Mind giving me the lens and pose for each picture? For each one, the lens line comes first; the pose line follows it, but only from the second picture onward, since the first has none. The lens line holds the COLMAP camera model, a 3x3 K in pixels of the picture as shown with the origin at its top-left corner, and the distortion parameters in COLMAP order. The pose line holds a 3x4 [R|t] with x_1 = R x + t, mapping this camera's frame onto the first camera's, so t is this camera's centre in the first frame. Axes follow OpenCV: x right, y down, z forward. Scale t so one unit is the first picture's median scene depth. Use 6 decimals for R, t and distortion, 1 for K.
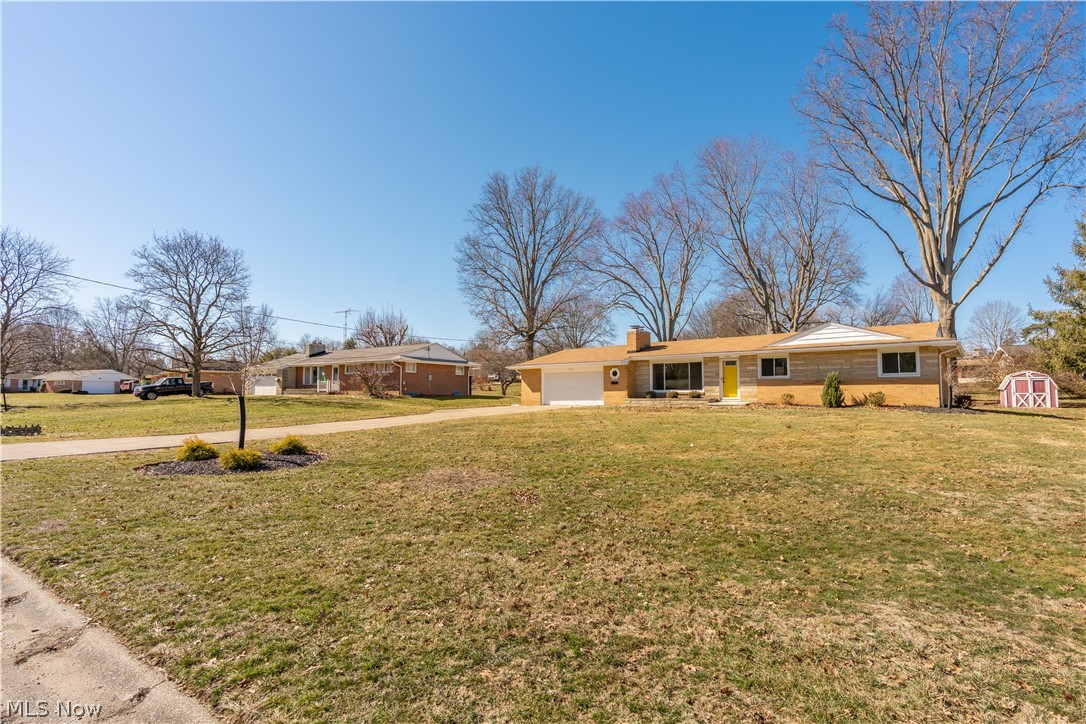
lens RADIAL K [[533.7, 0, 543.0], [0, 533.7, 362.0], [0, 0, 1]] dist [-0.001183, -0.000208]
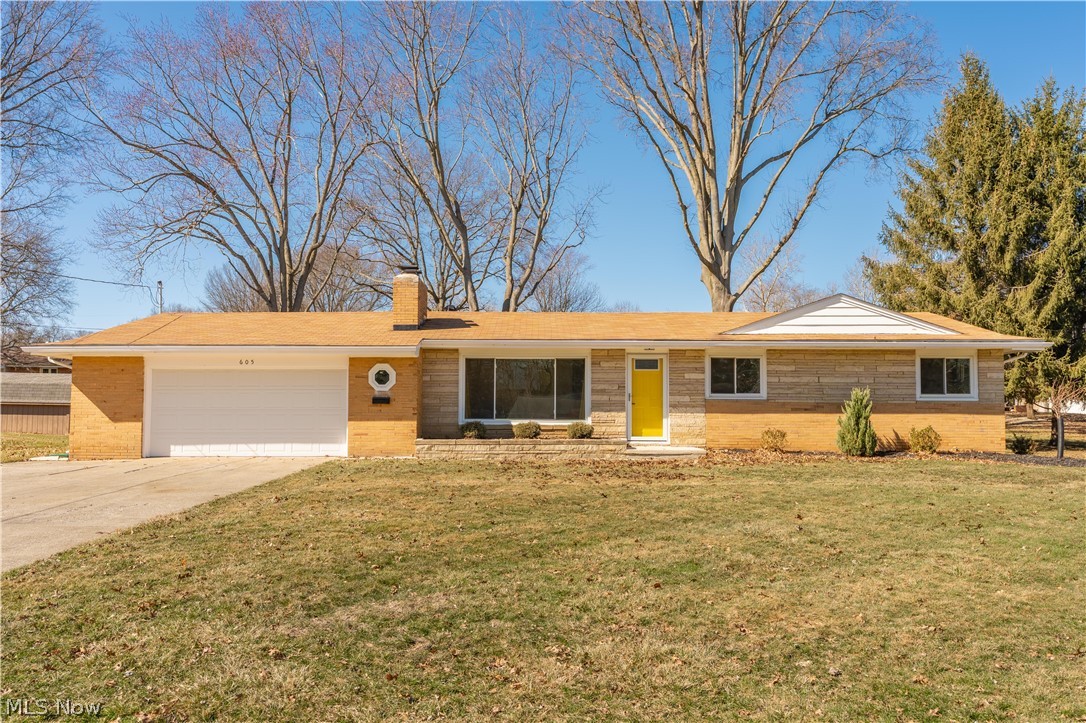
lens RADIAL K [[901.2, 0, 543.0], [0, 901.2, 361.5], [0, 0, 1]] dist [-0.005576, -0.002349]
pose [[0.770022, 0.048850, 0.636145, -0.218614], [-0.043758, 0.998760, -0.023729, 0.021560], [-0.636516, -0.009565, 0.771205, 0.417739]]
